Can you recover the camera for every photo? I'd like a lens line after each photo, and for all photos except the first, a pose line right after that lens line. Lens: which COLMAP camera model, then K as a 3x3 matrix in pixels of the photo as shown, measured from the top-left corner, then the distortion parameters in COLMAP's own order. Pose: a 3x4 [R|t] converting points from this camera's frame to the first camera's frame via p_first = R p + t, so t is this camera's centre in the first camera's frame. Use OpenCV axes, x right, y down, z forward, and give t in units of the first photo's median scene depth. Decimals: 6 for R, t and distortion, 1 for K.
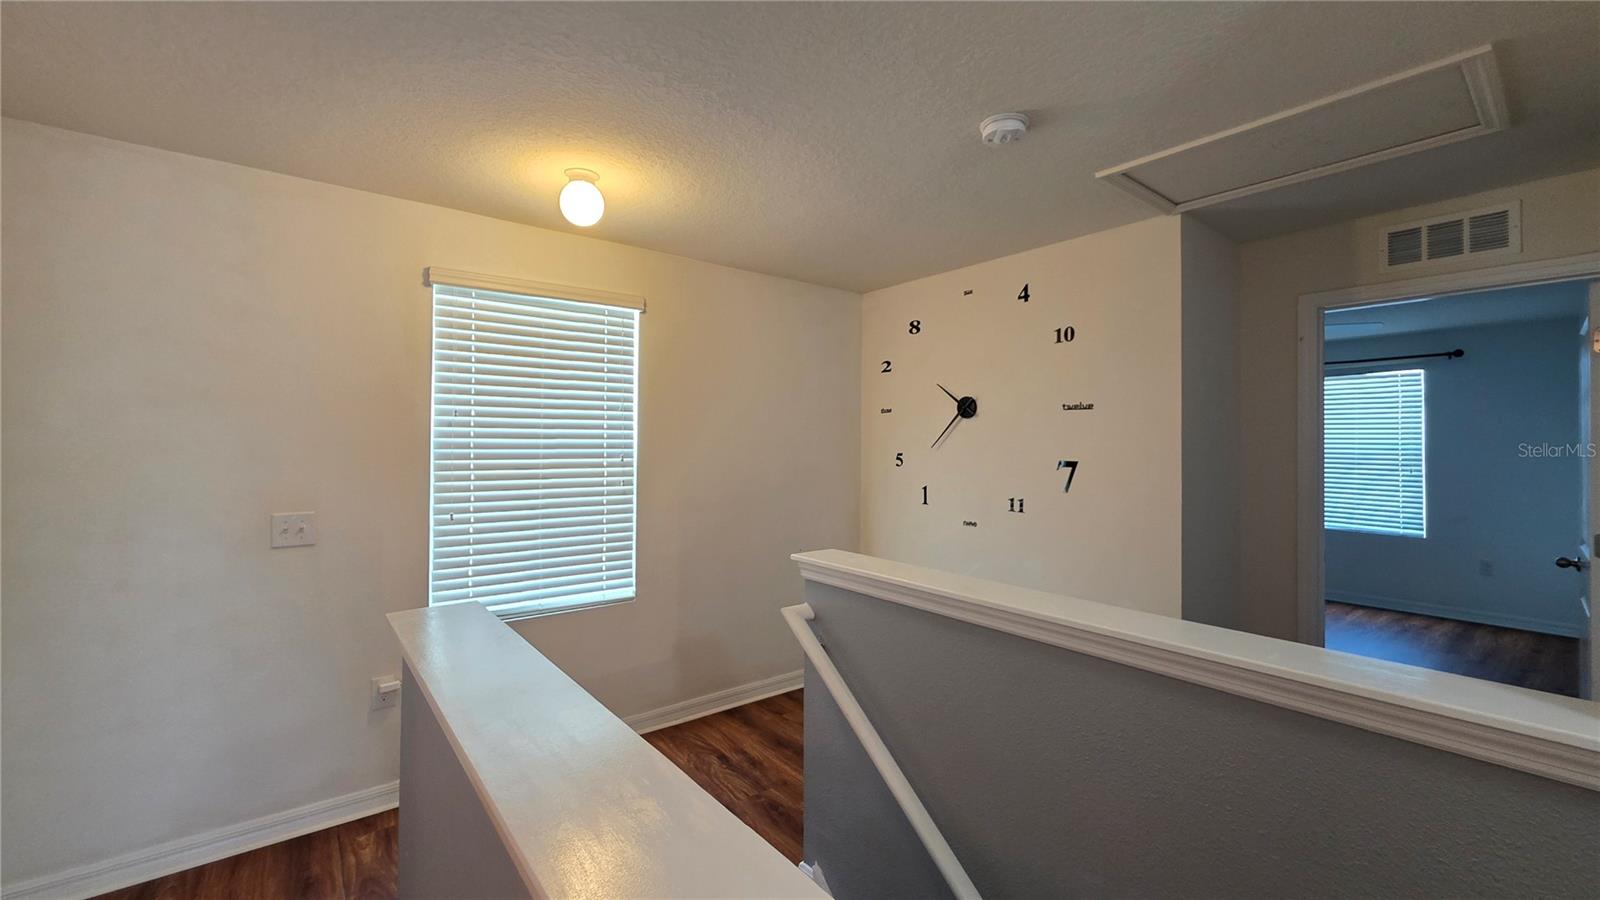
lens RADIAL K [[639.6, 0, 804.2], [0, 639.6, 435.2], [0, 0, 1]] dist [0.001974, -0.000238]
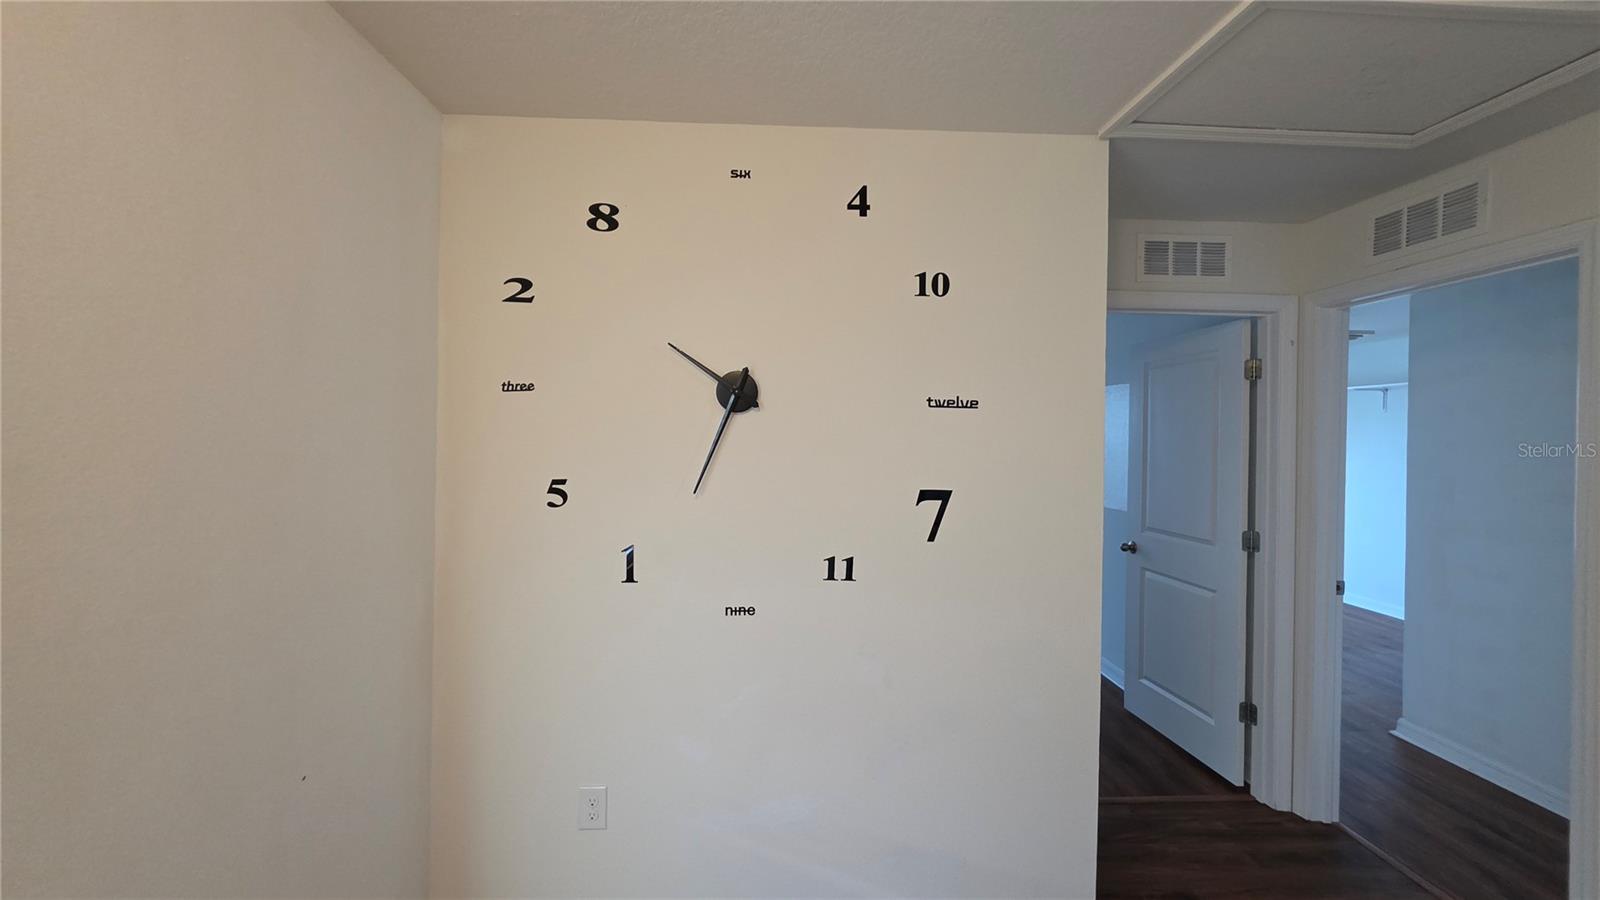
lens RADIAL K [[639.6, 0, 804.2], [0, 639.6, 435.2], [0, 0, 1]] dist [0.001974, -0.000238]
pose [[0.583756, 0.001550, 0.811928, -0.153867], [-0.020957, 0.999694, 0.013159, -0.017170], [-0.811659, -0.024698, 0.583610, 0.702378]]
